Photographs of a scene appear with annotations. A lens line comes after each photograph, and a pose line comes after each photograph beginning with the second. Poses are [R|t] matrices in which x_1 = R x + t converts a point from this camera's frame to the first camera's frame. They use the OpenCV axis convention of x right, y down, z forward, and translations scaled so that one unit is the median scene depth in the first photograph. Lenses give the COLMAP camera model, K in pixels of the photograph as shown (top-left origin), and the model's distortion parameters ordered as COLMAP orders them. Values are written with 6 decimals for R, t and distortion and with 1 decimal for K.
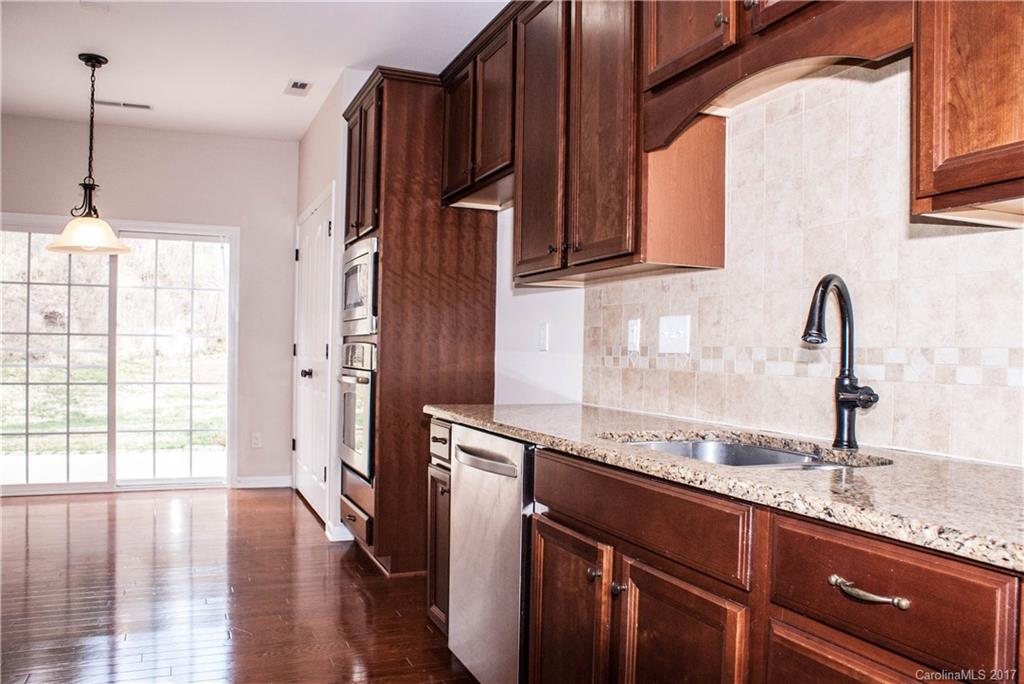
lens RADIAL K [[806.4, 0, 510.1], [0, 806.4, 358.8], [0, 0, 1]] dist [-0.150463, 0.117416]
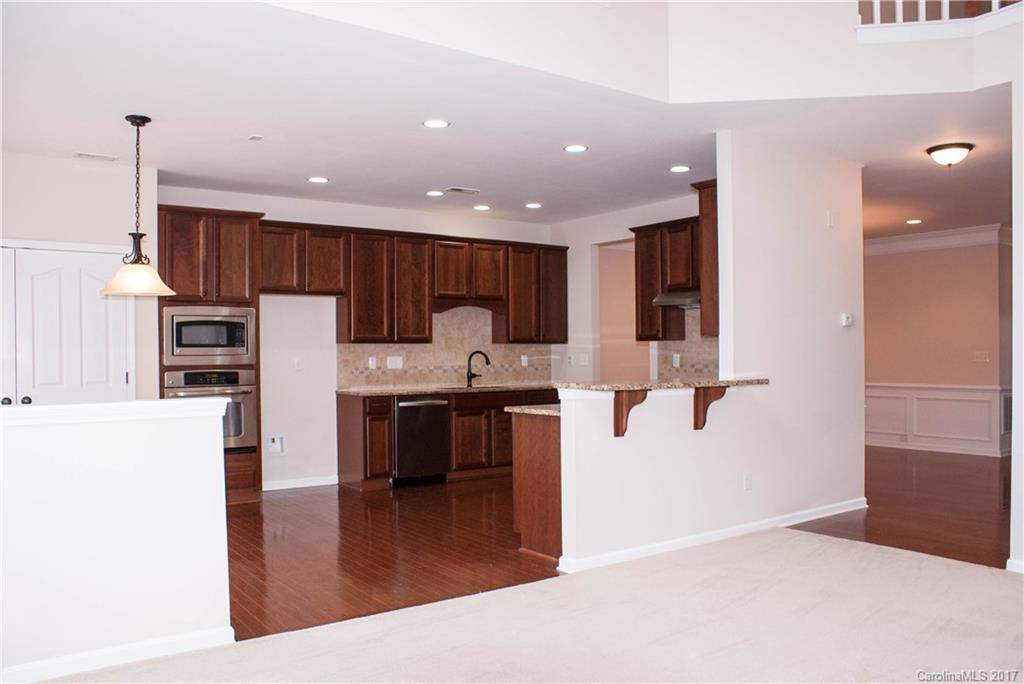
lens RADIAL K [[806.4, 0, 510.1], [0, 806.4, 358.8], [0, 0, 1]] dist [-0.150463, 0.117416]
pose [[-0.225212, -0.028670, 0.973888, -3.031347], [0.011129, 0.999426, 0.031996, -0.144444], [-0.974246, 0.018044, -0.224764, 1.303745]]
